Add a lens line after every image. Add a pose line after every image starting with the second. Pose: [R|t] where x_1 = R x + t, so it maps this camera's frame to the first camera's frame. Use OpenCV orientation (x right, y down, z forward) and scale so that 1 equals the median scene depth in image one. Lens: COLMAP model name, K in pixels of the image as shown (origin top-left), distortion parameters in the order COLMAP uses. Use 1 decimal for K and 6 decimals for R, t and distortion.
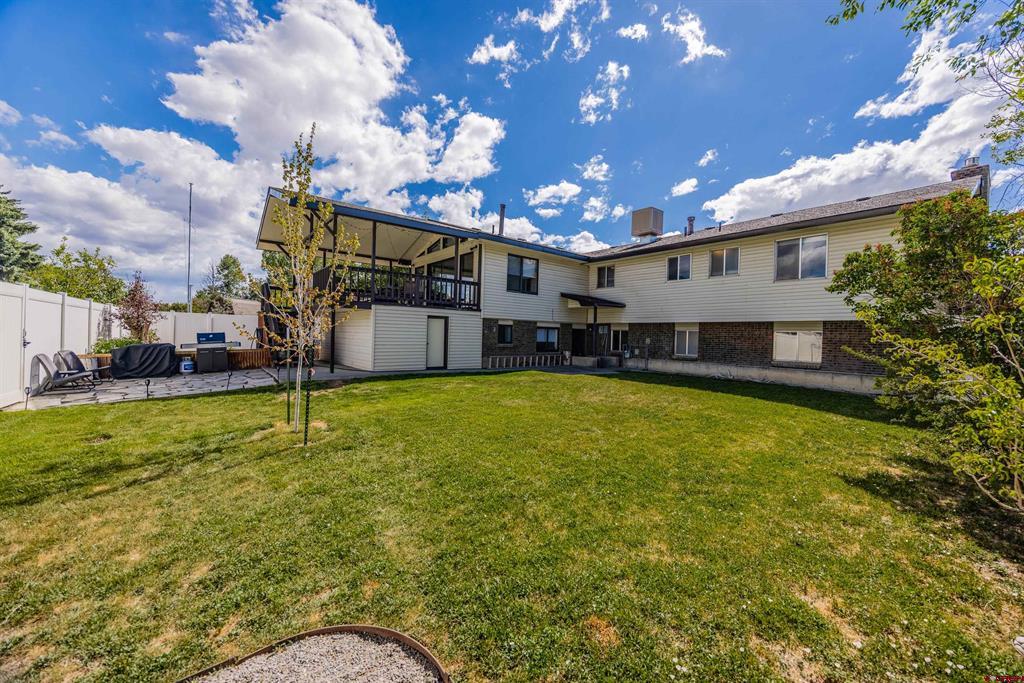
lens RADIAL K [[392.9, 0, 513.2], [0, 392.9, 335.0], [0, 0, 1]] dist [-0.000102, 0.000452]
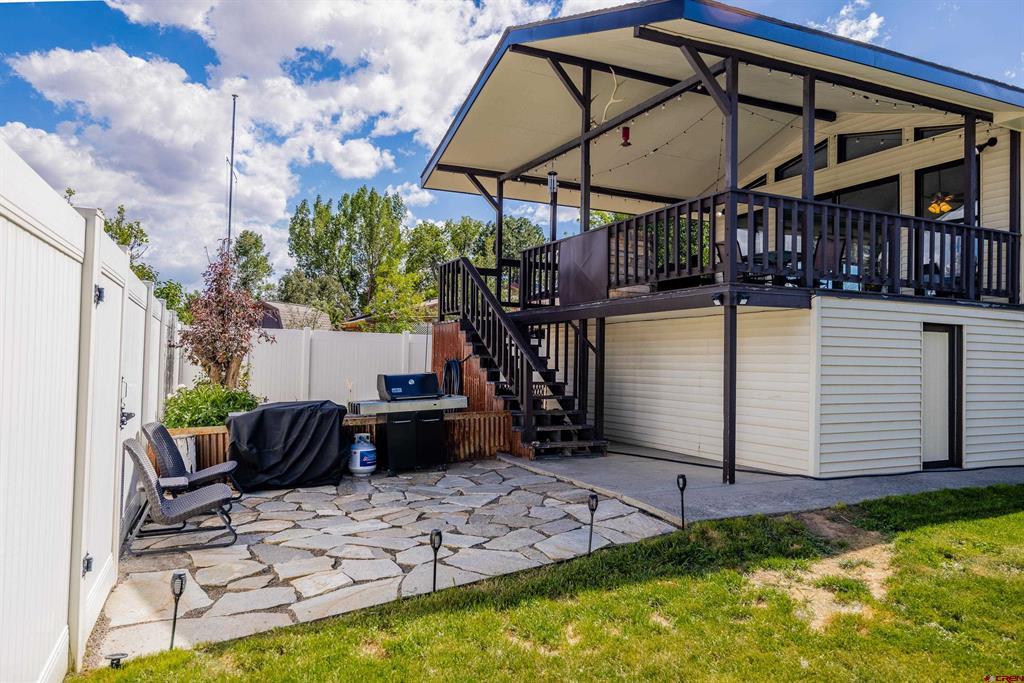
lens RADIAL K [[750.7, 0, 515.7], [0, 750.7, 348.8], [0, 0, 1]] dist [-0.009214, -0.007481]
pose [[0.973111, -0.017922, -0.229639, -0.386207], [0.012631, 0.999620, -0.024488, -0.011385], [0.229991, 0.020929, 0.972968, 0.200820]]
